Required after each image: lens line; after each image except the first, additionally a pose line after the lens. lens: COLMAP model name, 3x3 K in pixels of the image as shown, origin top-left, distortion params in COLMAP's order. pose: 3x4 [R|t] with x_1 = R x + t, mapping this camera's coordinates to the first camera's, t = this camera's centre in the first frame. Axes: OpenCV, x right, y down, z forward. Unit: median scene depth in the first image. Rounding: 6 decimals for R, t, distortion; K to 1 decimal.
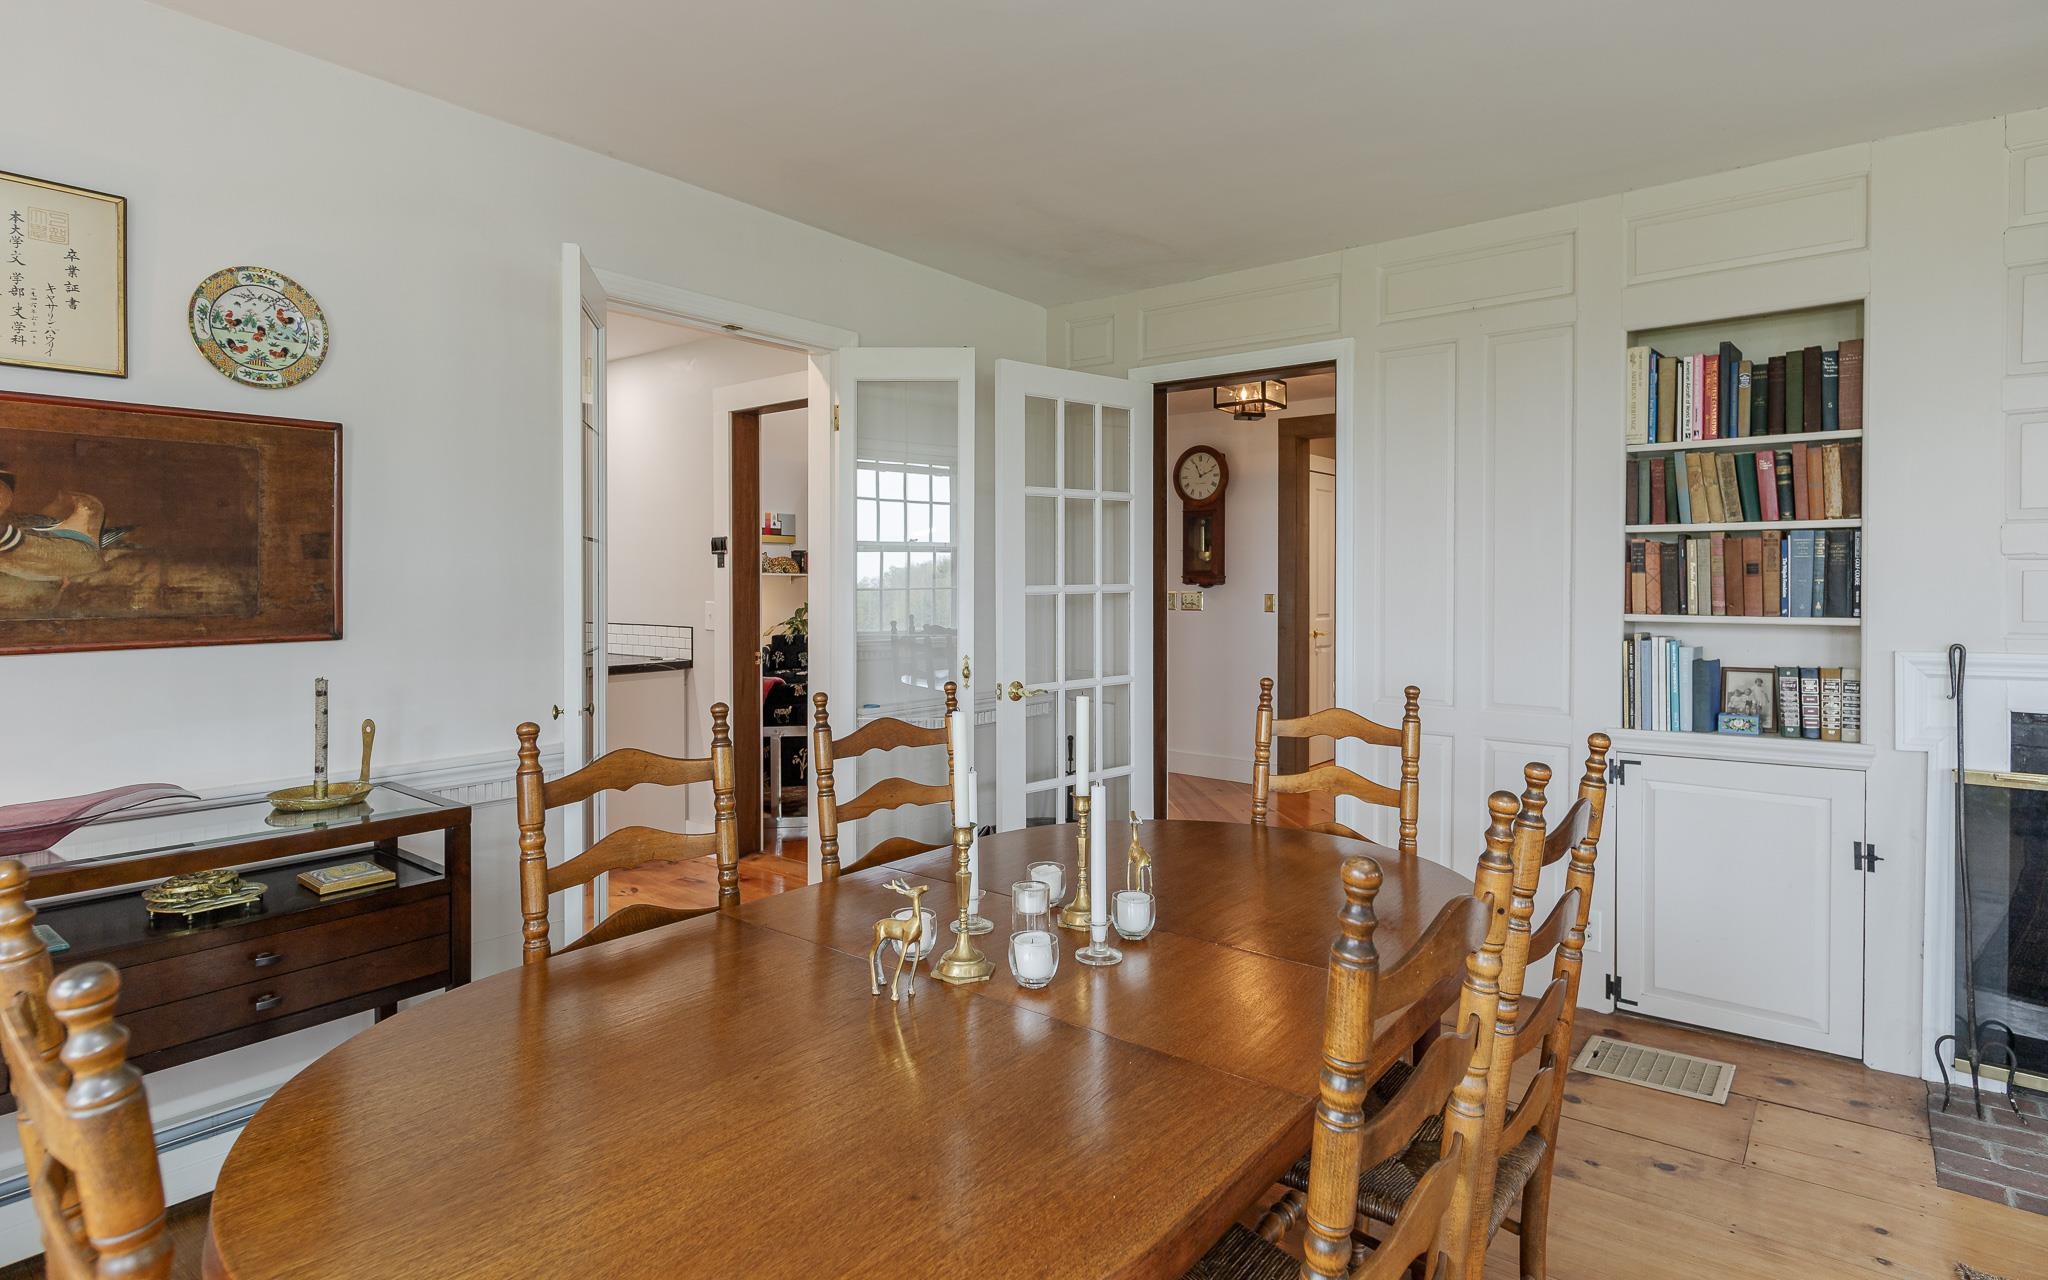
lens RADIAL K [[1086.6, 0, 1036.3], [0, 1086.6, 588.0], [0, 0, 1]] dist [0.002015, -0.000319]
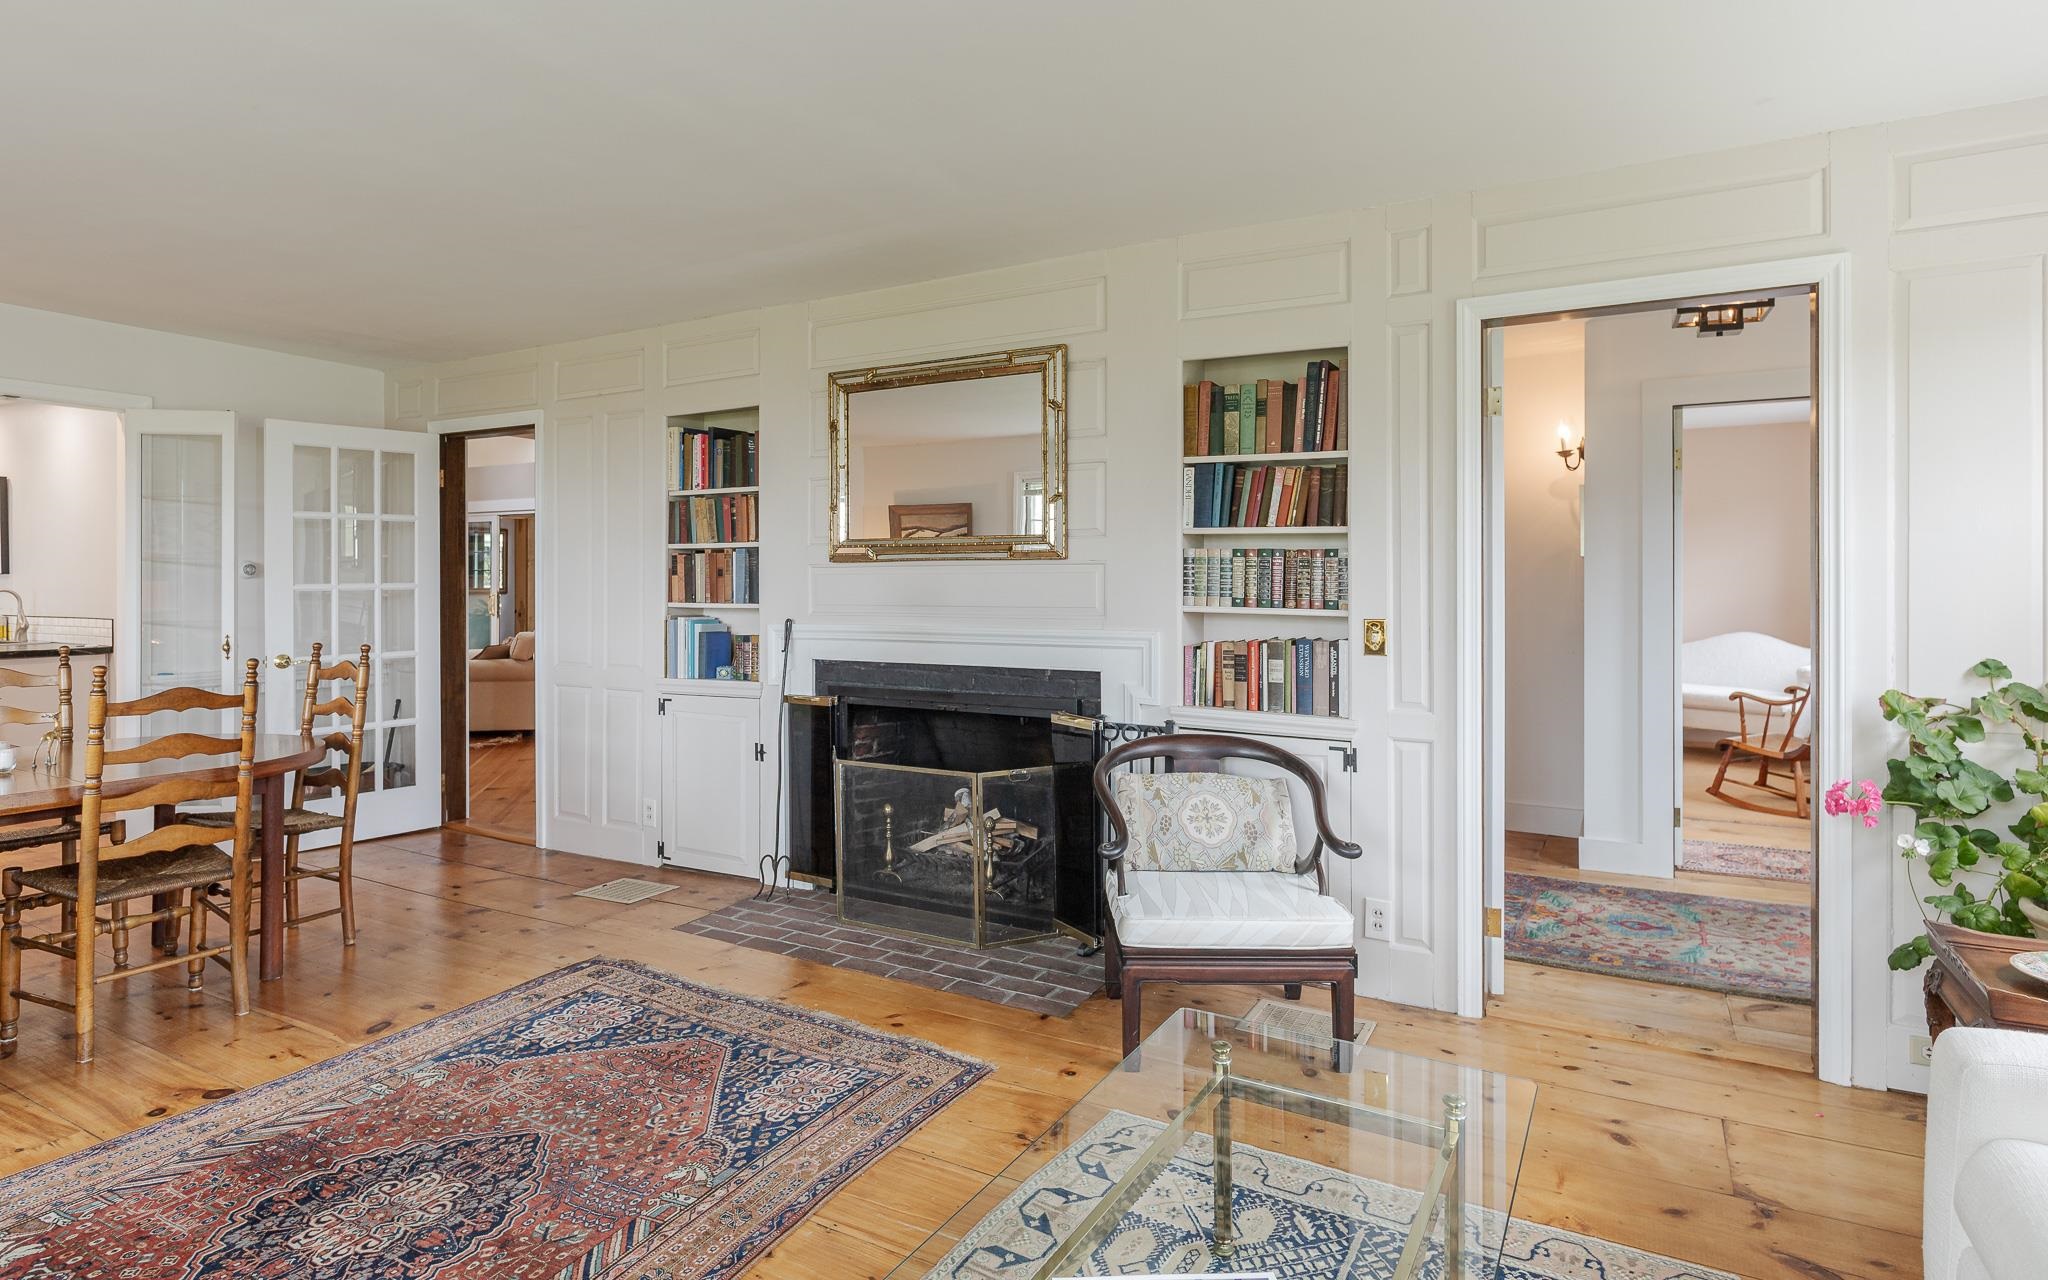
lens RADIAL K [[1086.6, 0, 1060.1], [0, 1086.6, 551.6], [0, 0, 1]] dist [0.002015, -0.000319]
pose [[0.984310, -0.002688, 0.176430, 0.844869], [0.005886, 0.999828, -0.017602, -0.017756], [-0.176352, 0.018364, 0.984156, -0.616368]]
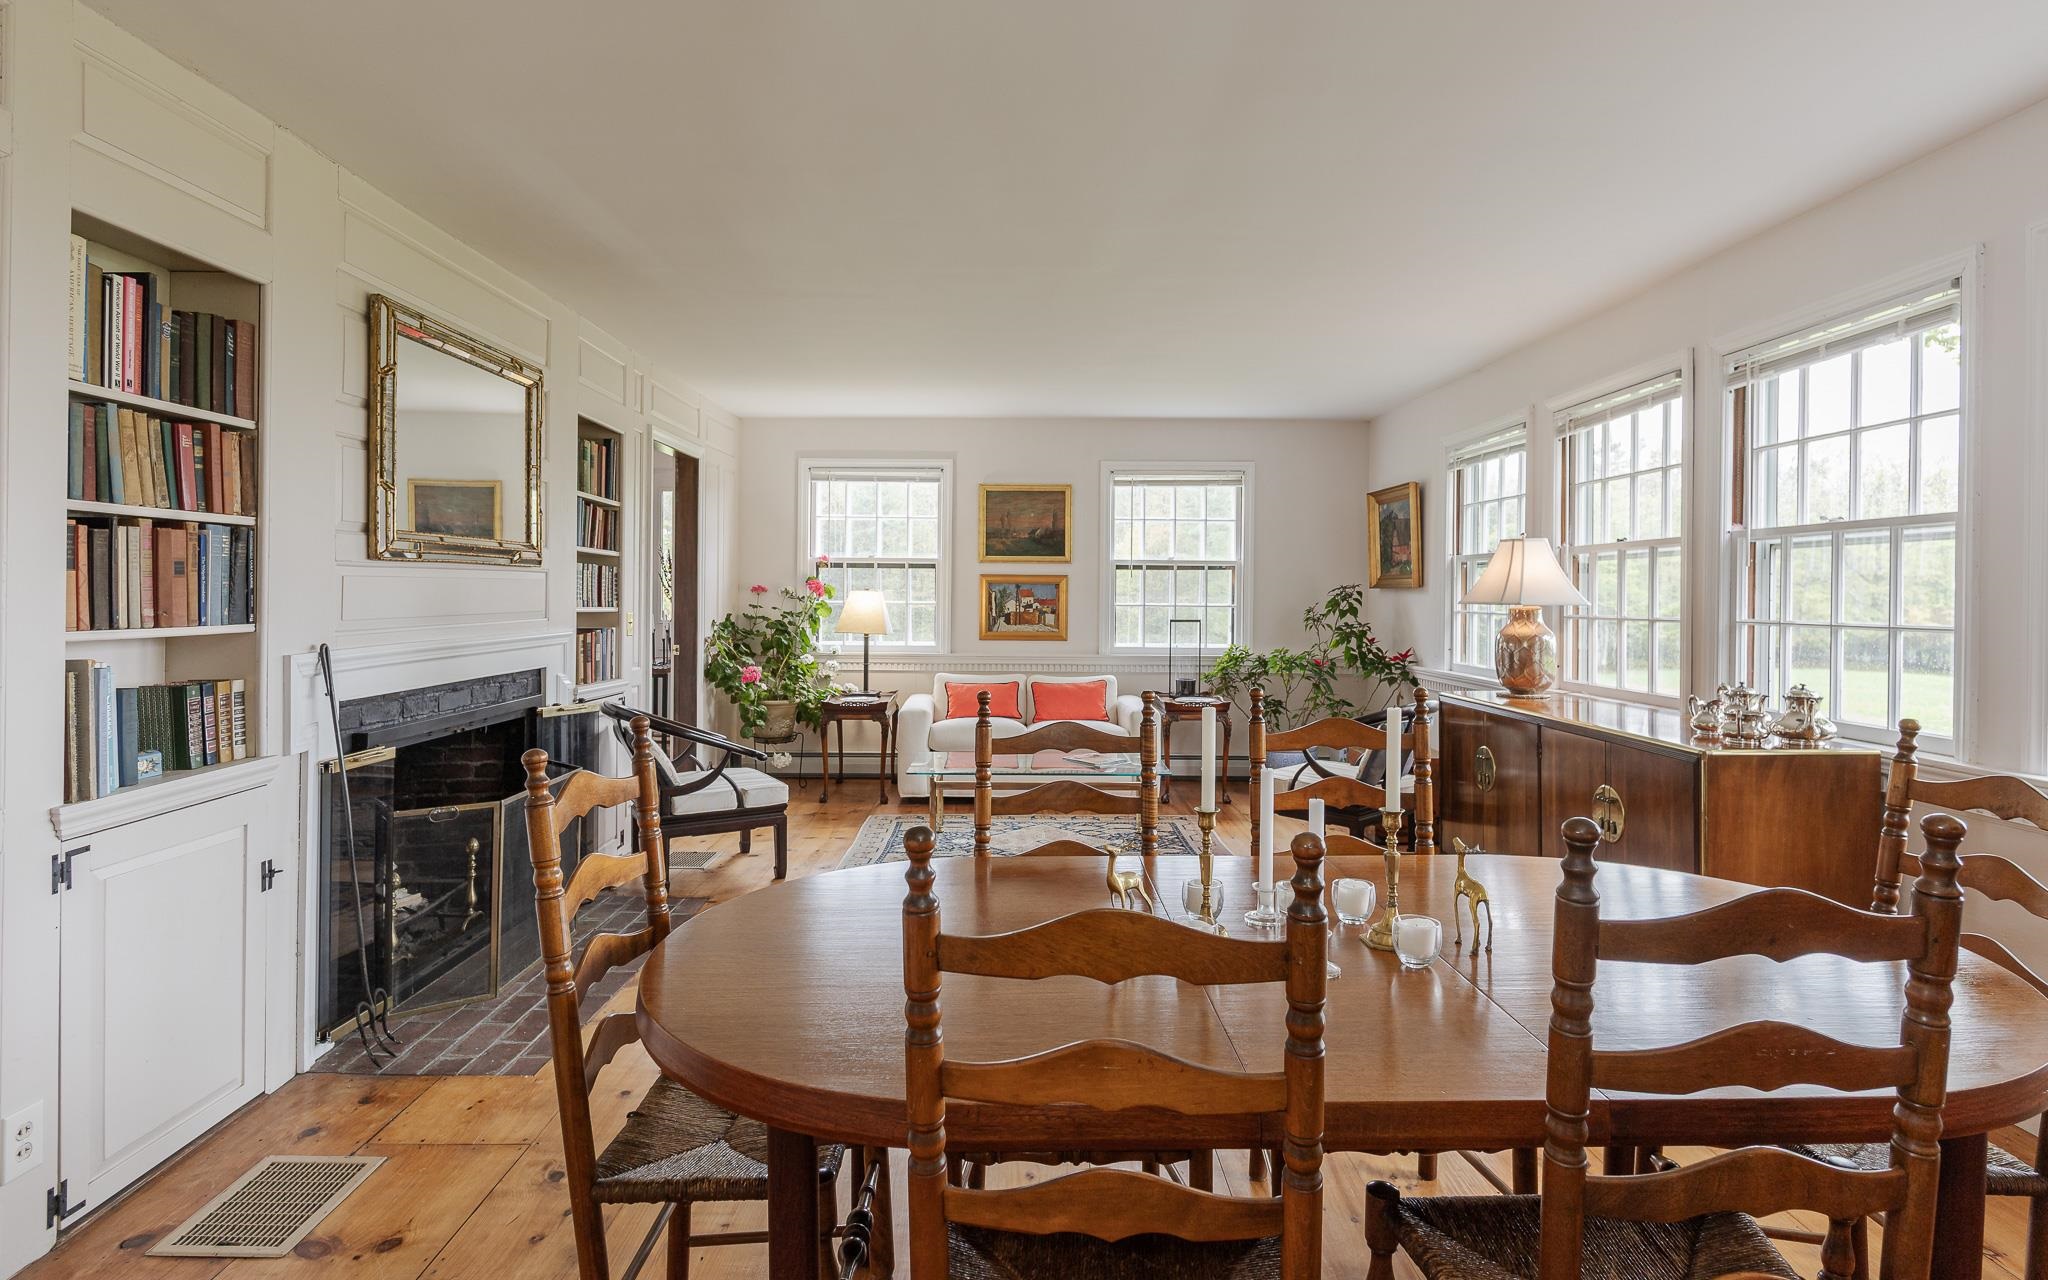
lens RADIAL K [[1086.6, 0, 1029.1], [0, 1086.6, 594.1], [0, 0, 1]] dist [0.002015, -0.000319]
pose [[-0.637069, -0.003158, 0.770801, -0.359572], [0.003036, 0.999974, 0.006607, -0.001614], [-0.770801, 0.006549, -0.637042, 1.004764]]
